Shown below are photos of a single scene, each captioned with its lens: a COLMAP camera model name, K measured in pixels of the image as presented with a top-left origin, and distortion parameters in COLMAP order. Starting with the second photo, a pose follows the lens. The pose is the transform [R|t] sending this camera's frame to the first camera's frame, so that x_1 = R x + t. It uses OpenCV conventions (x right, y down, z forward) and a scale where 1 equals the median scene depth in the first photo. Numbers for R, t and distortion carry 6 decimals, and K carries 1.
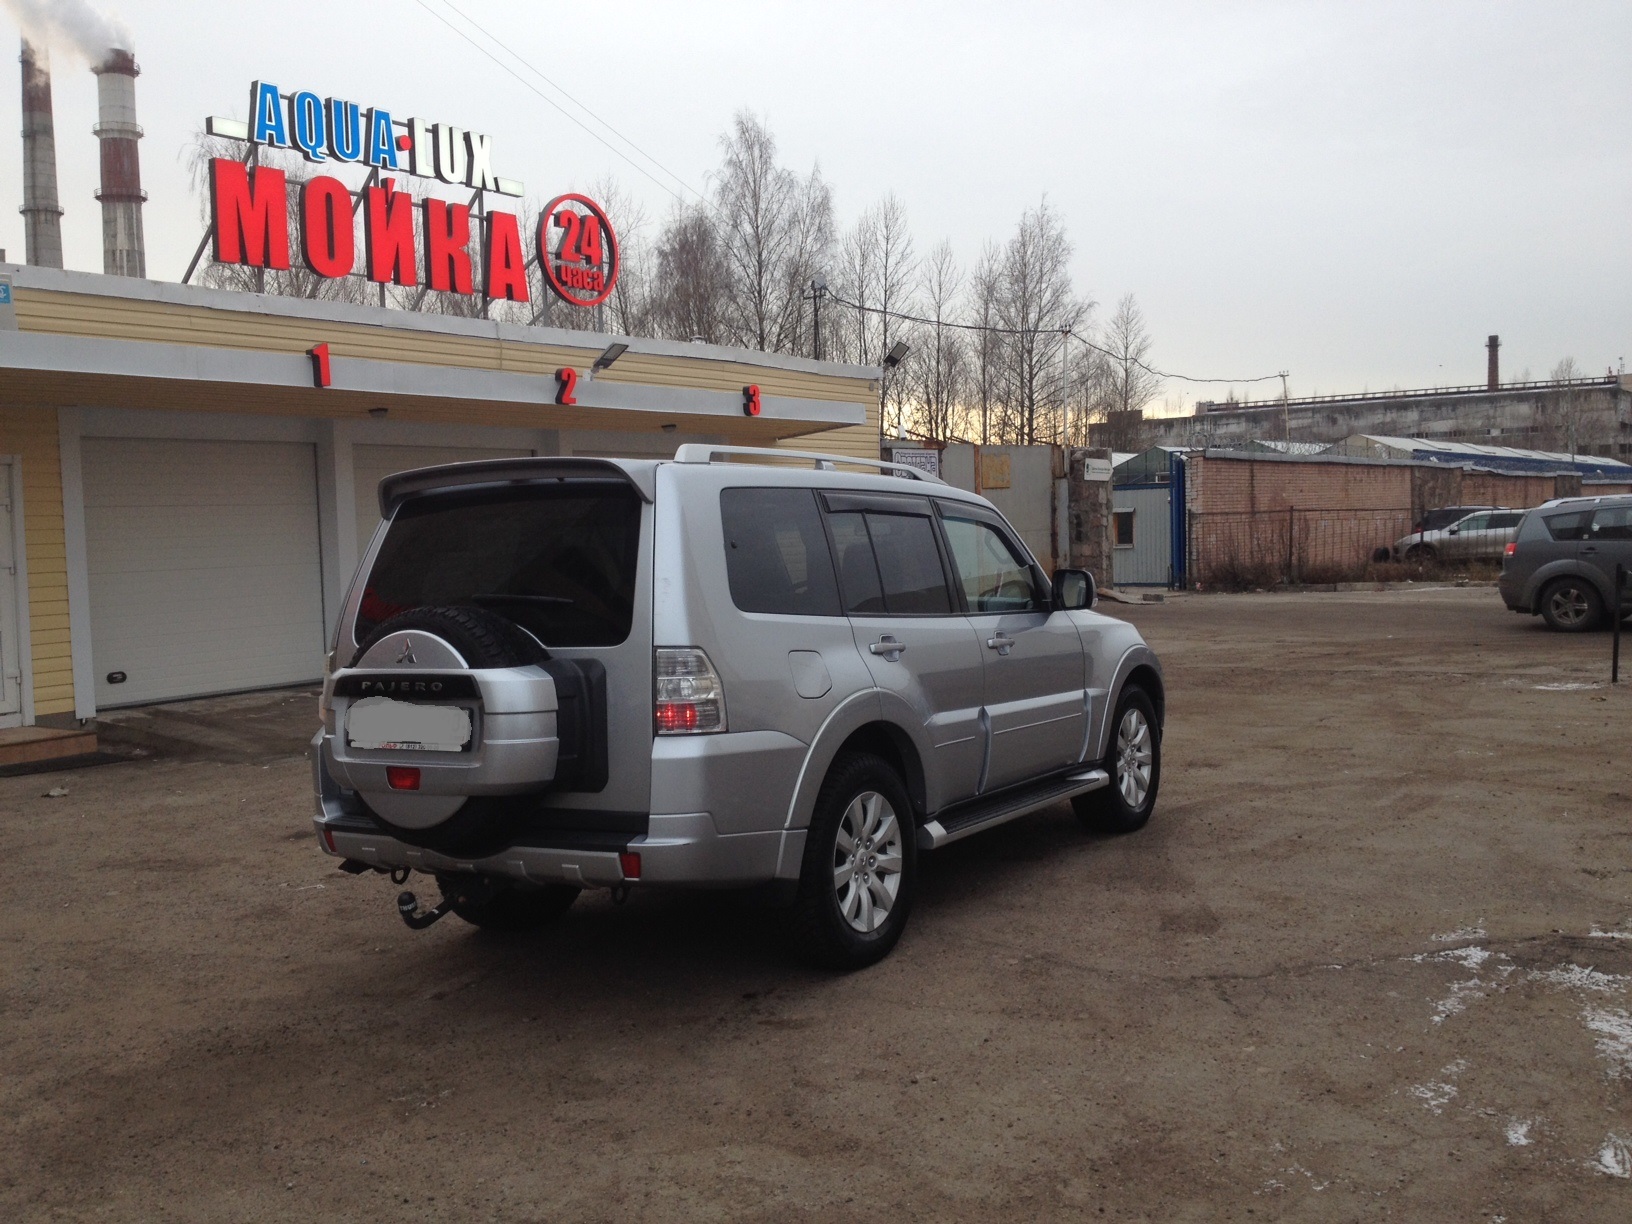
lens RADIAL K [[1528.5, 0, 820.2], [0, 1528.5, 640.2], [0, 0, 1]] dist [0.126679, -0.292563]
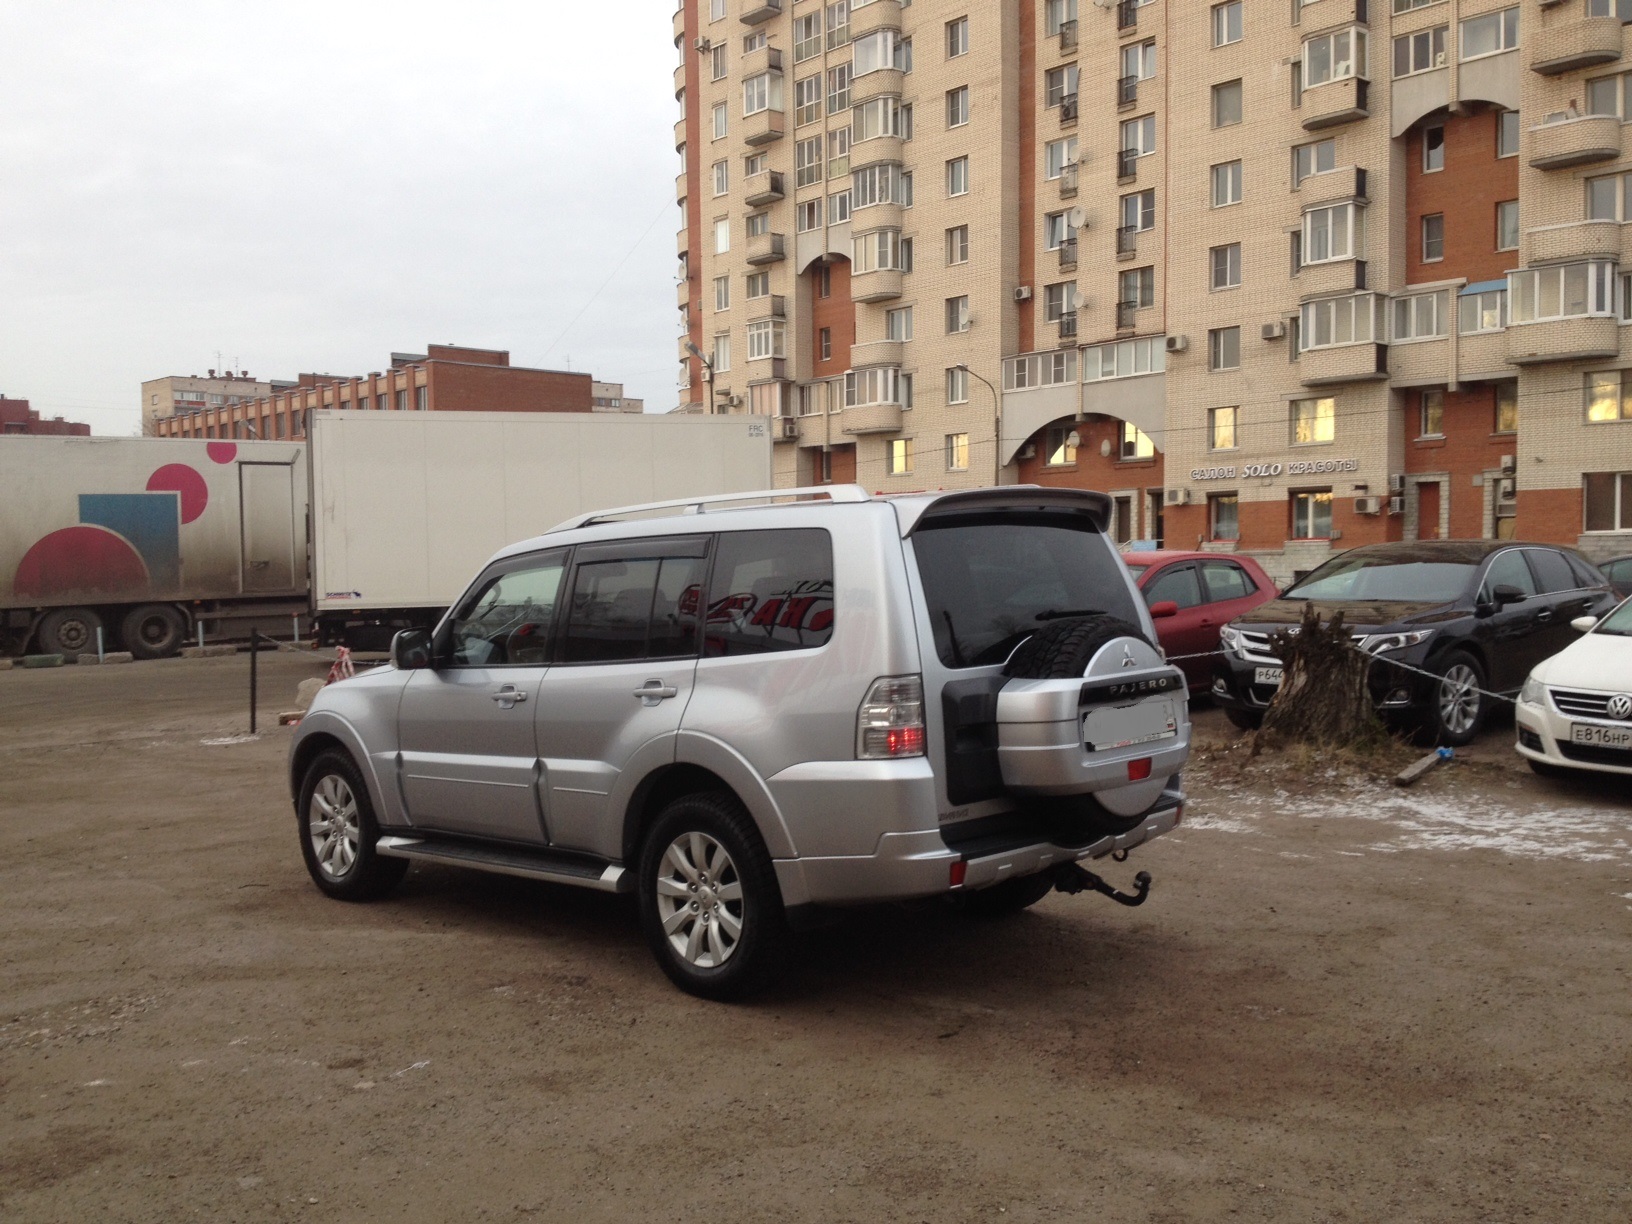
lens RADIAL K [[1528.5, 0, 820.2], [0, 1528.5, 640.2], [0, 0, 1]] dist [0.126679, -0.292563]
pose [[0.229956, -0.020088, 0.972994, -1.309303], [0.082604, 0.996582, 0.001053, -0.021621], [-0.969689, 0.080131, 0.230829, 0.894367]]
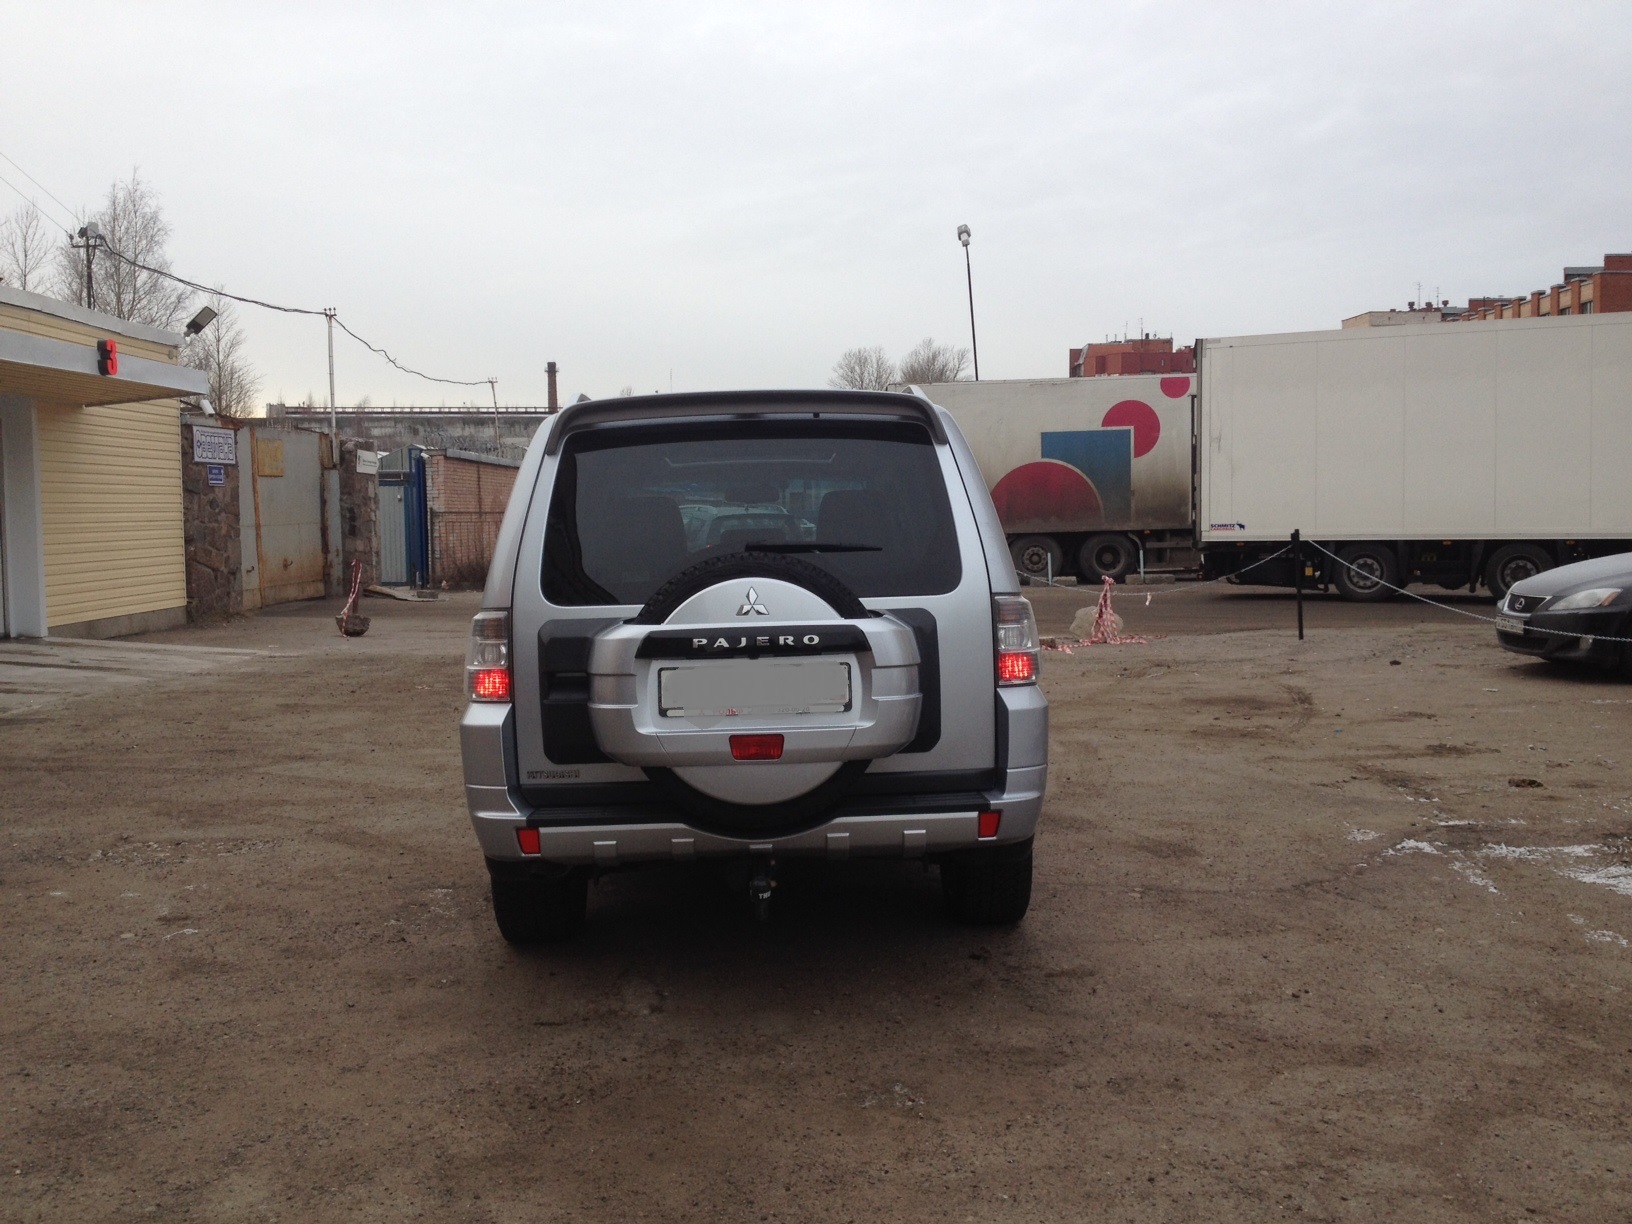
lens RADIAL K [[1516.5, 0, 815.7], [0, 1516.5, 638.8], [0, 0, 1]] dist [0.124318, -0.271623]
pose [[0.832424, -0.020270, 0.553769, -0.668807], [0.023182, 0.999730, 0.001747, 0.026067], [-0.553655, 0.011383, 0.832668, 0.251815]]
